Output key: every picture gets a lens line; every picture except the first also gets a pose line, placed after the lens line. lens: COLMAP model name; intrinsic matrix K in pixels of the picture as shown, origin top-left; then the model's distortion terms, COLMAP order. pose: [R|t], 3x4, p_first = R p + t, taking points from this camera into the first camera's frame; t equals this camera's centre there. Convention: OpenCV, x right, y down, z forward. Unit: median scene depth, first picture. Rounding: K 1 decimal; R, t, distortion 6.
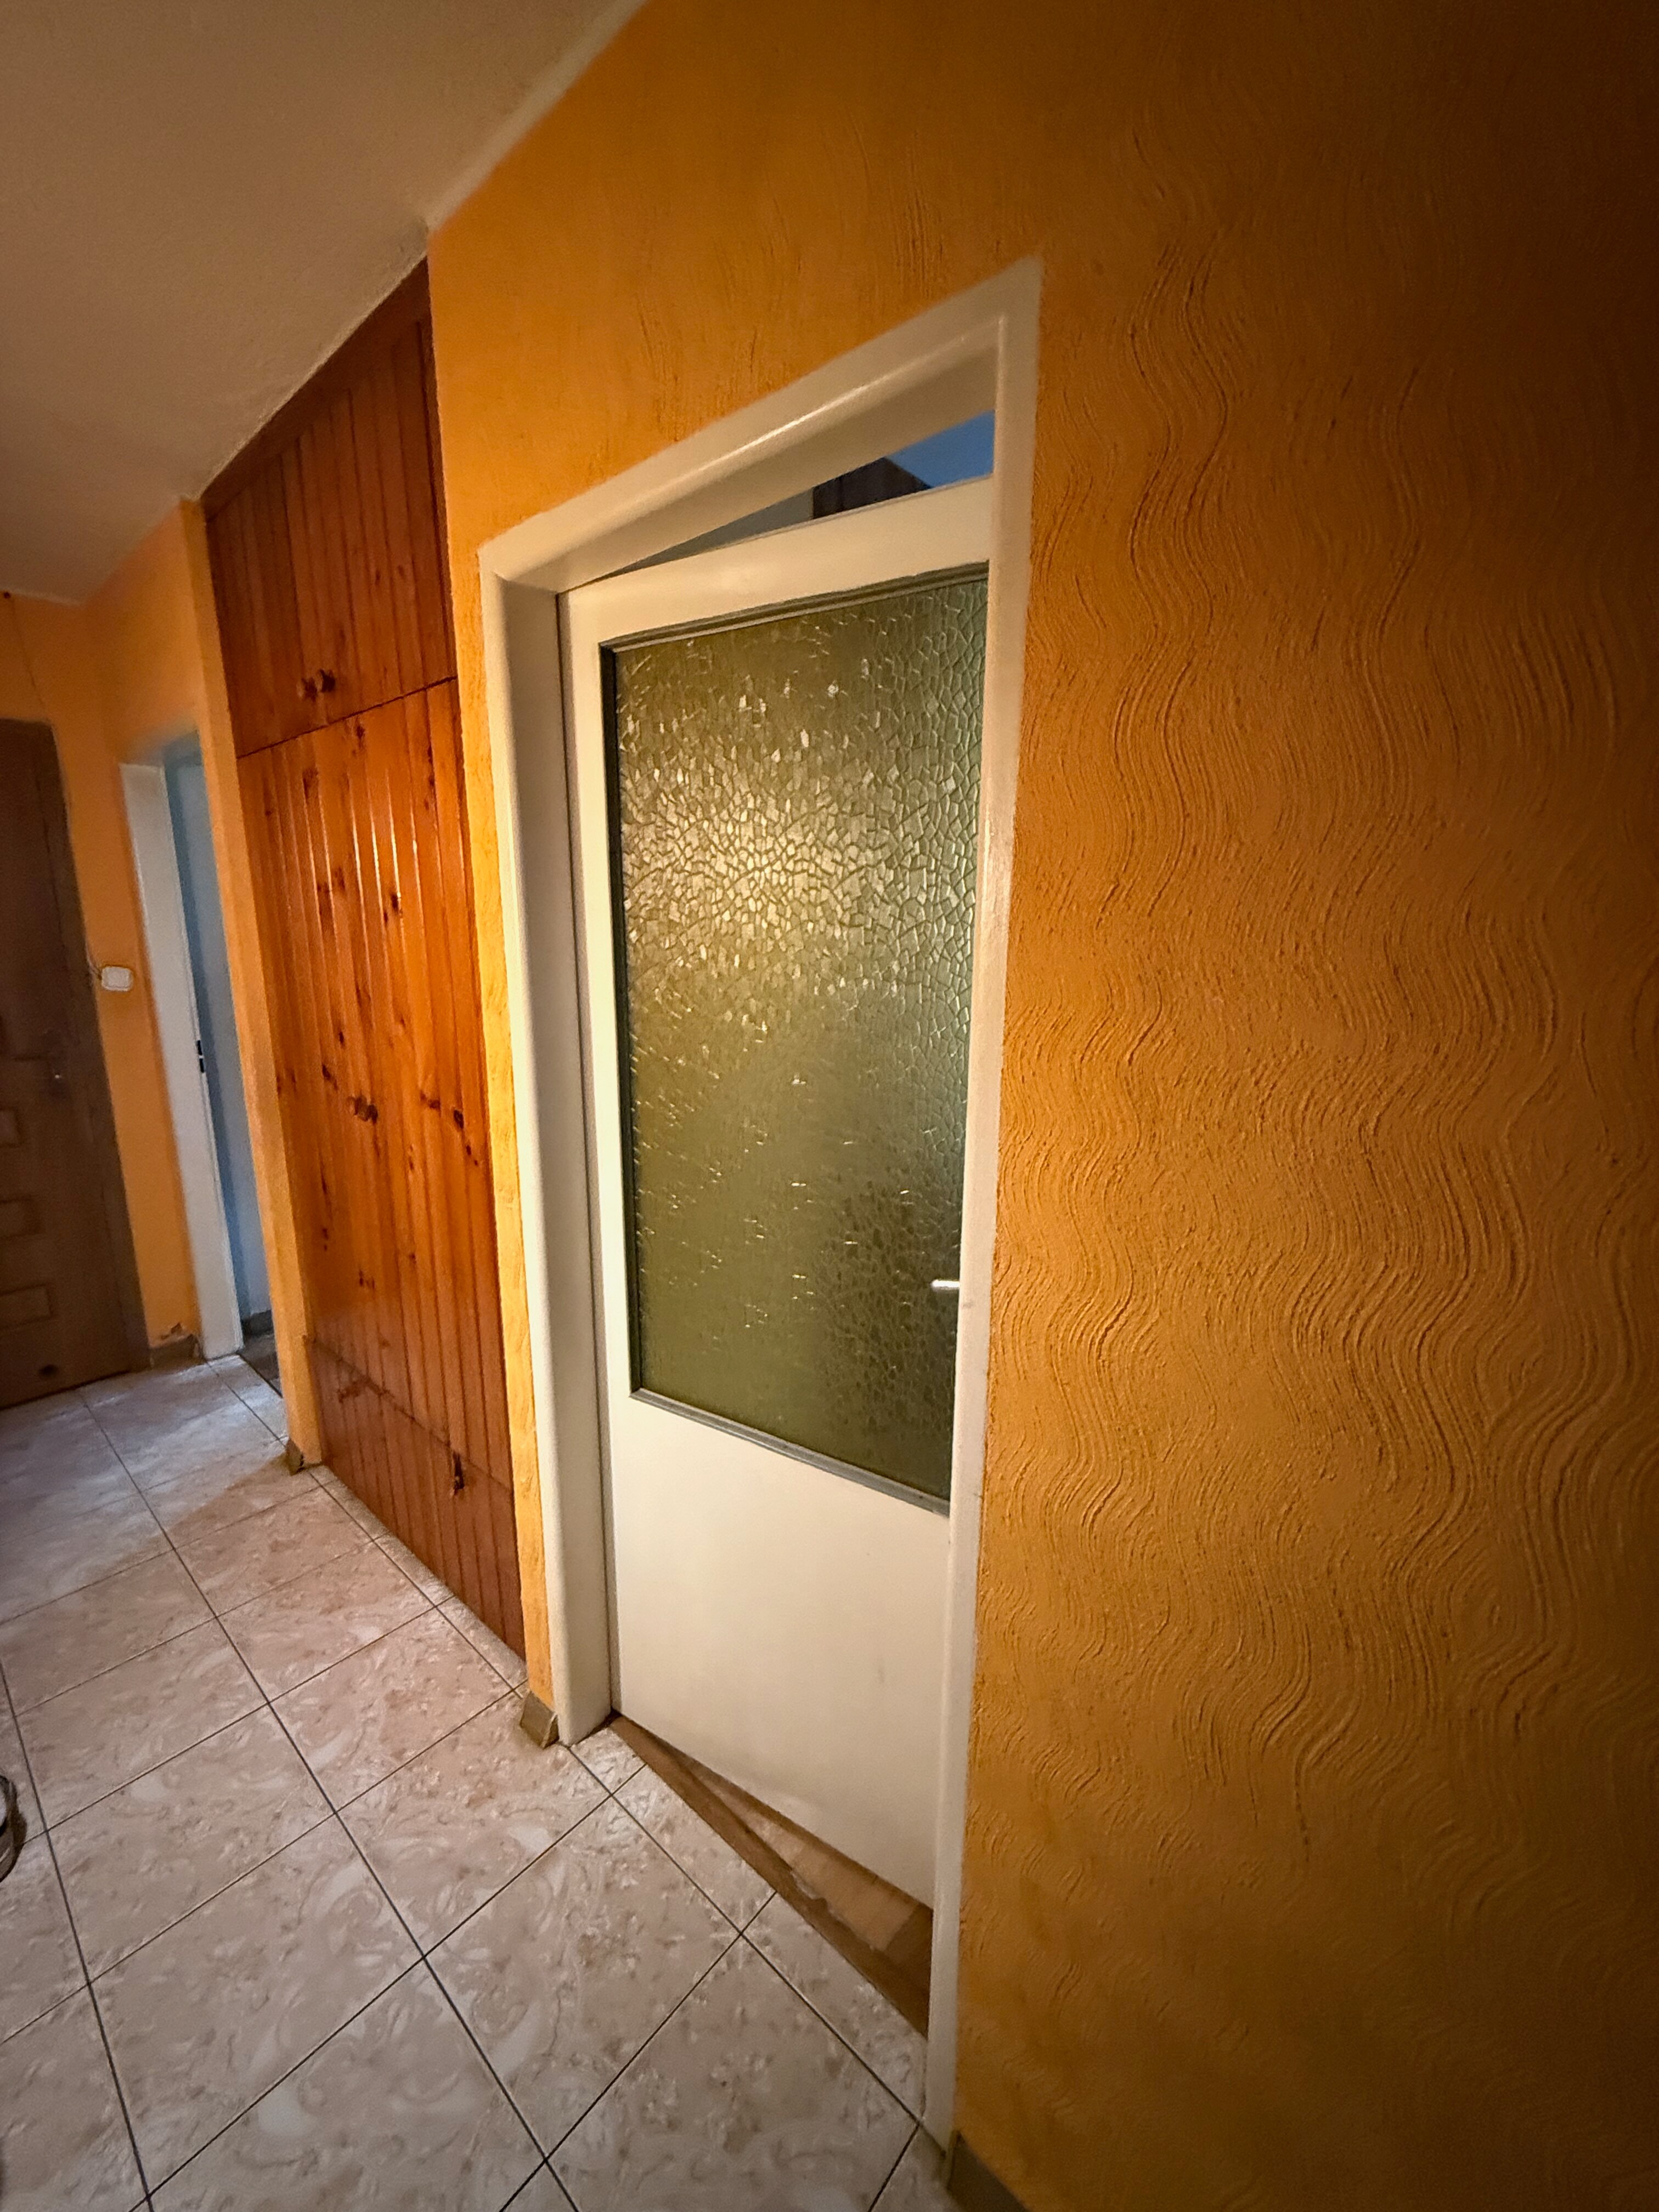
lens RADIAL K [[876.8, 0, 833.9], [0, 876.8, 1098.3], [0, 0, 1]] dist [-0.000098, -0.000154]
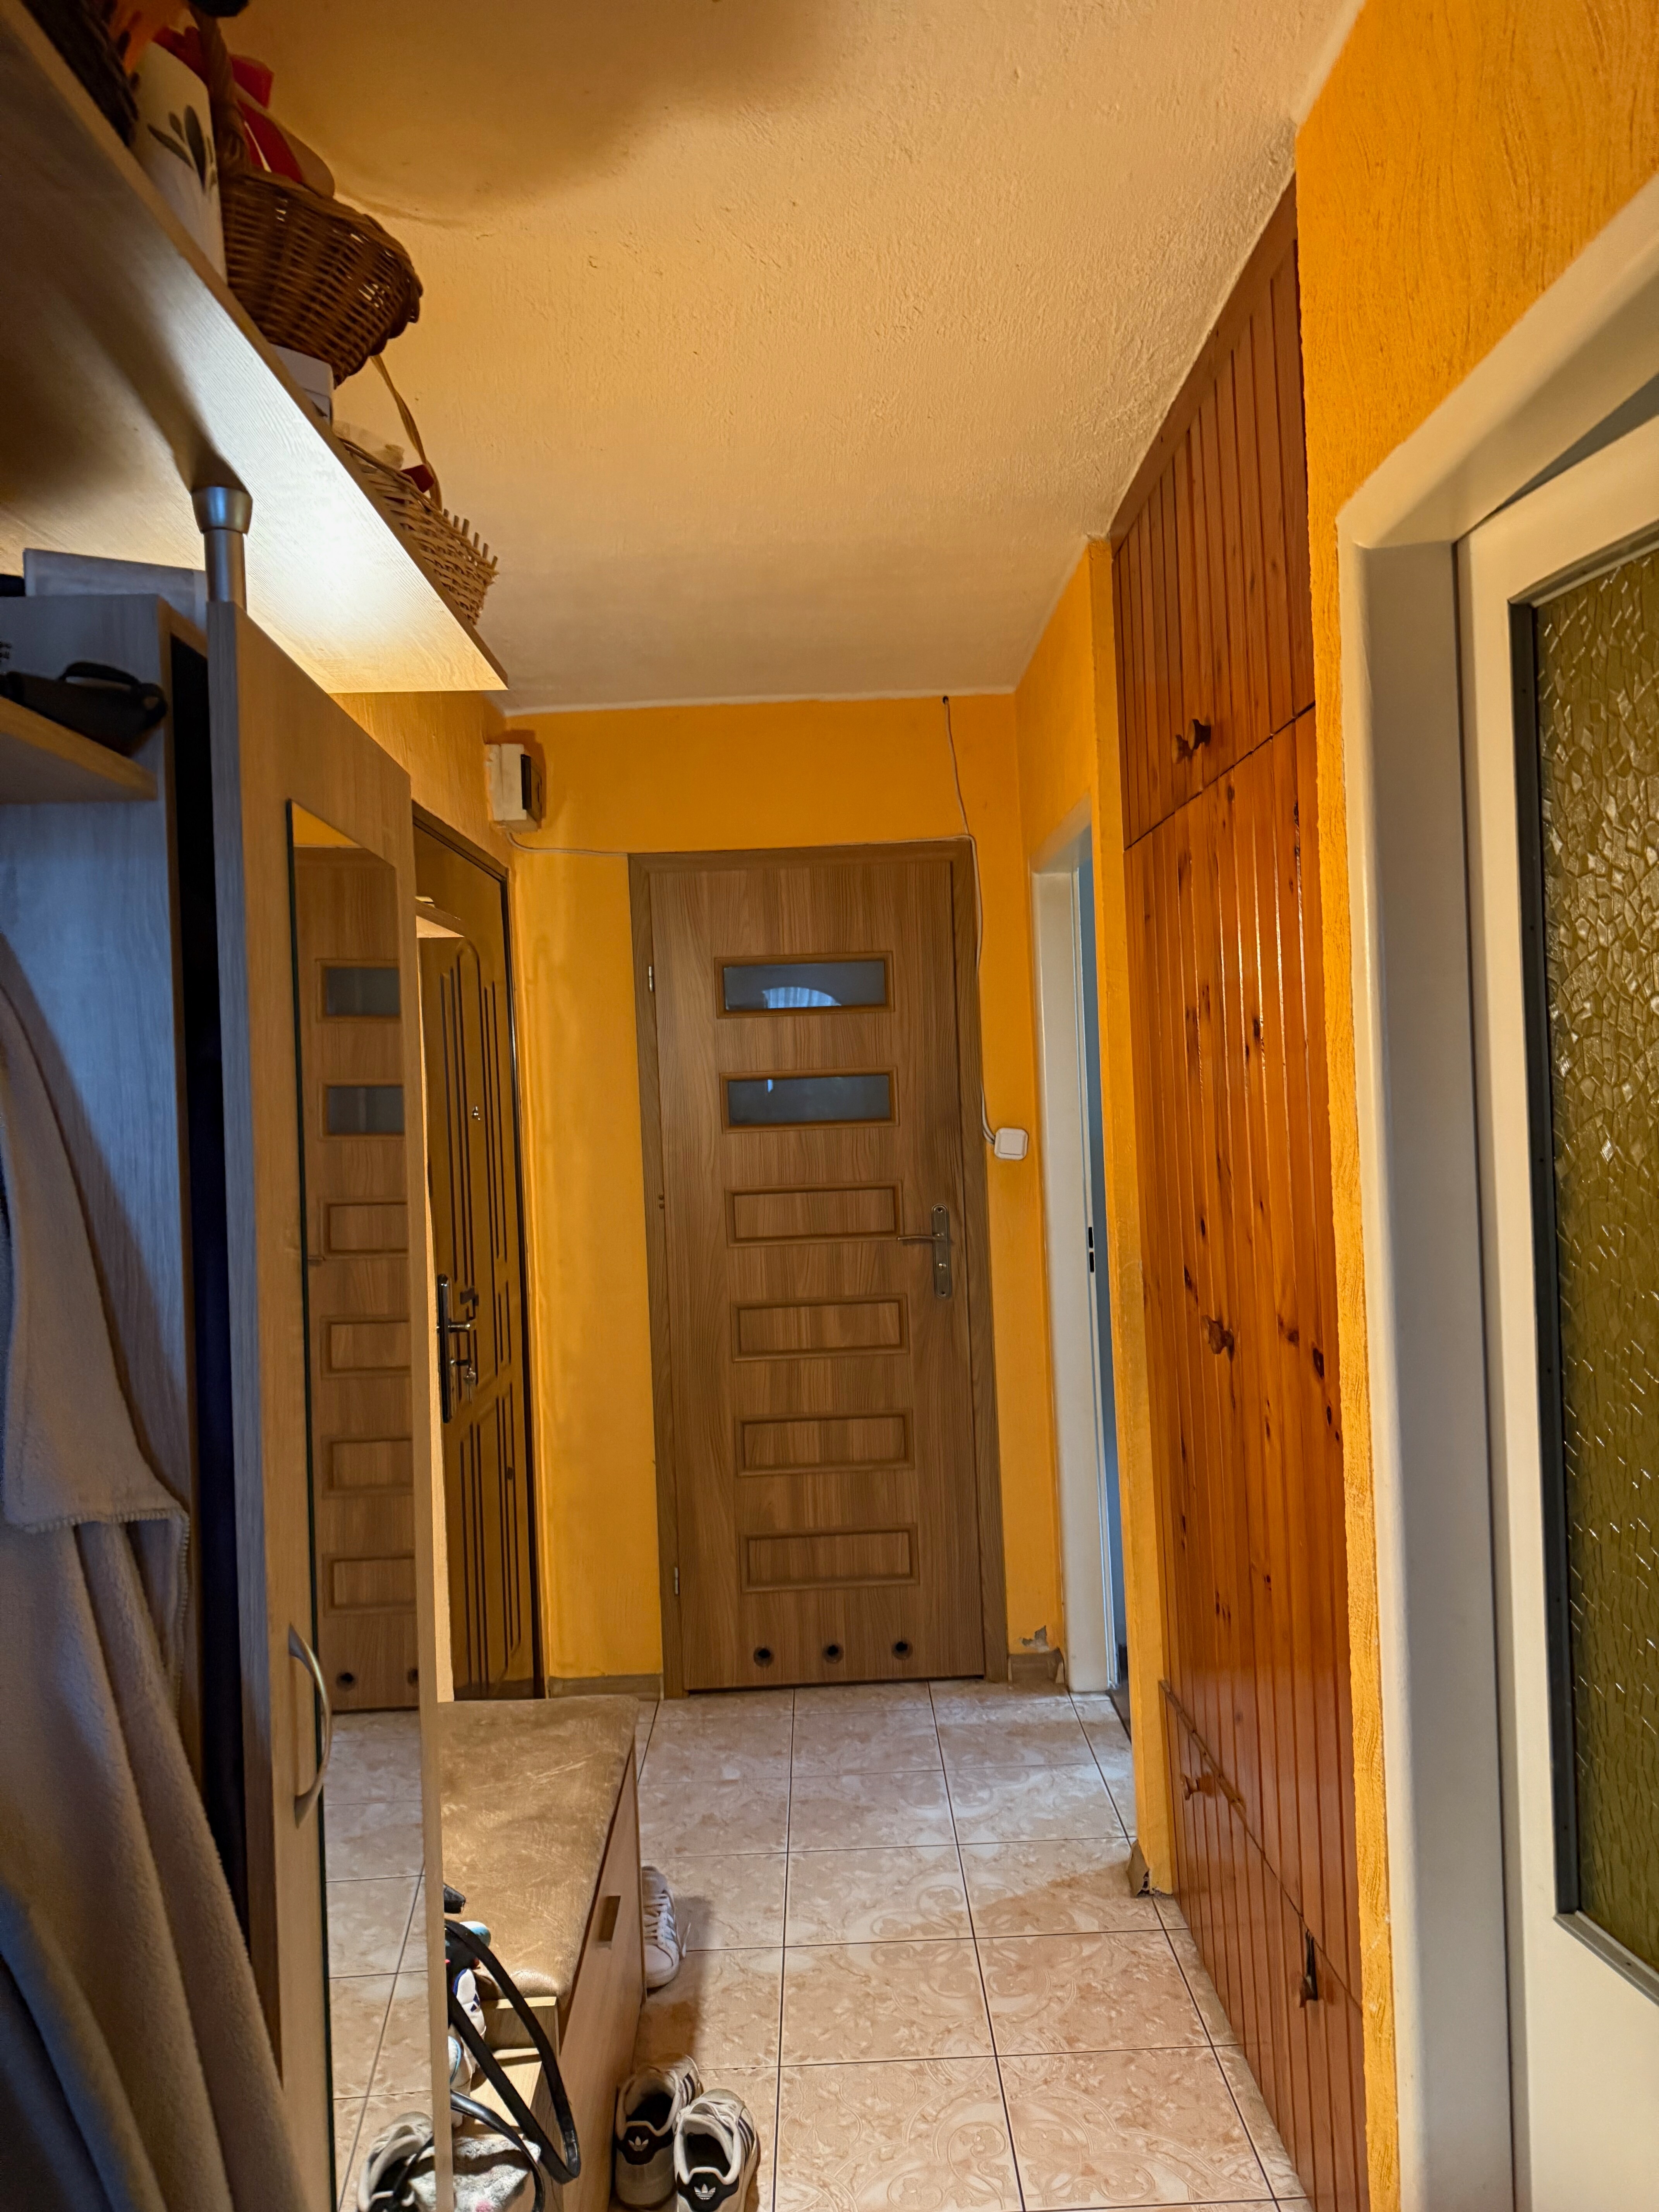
lens RADIAL K [[1563.6, 0, 836.4], [0, 1563.6, 1103.6], [0, 0, 1]] dist [0.023635, -0.034217]
pose [[0.658815, -0.023971, -0.751923, 0.152392], [-0.096120, 0.988618, -0.115734, 0.002733], [0.746139, 0.148523, 0.649012, -0.010720]]
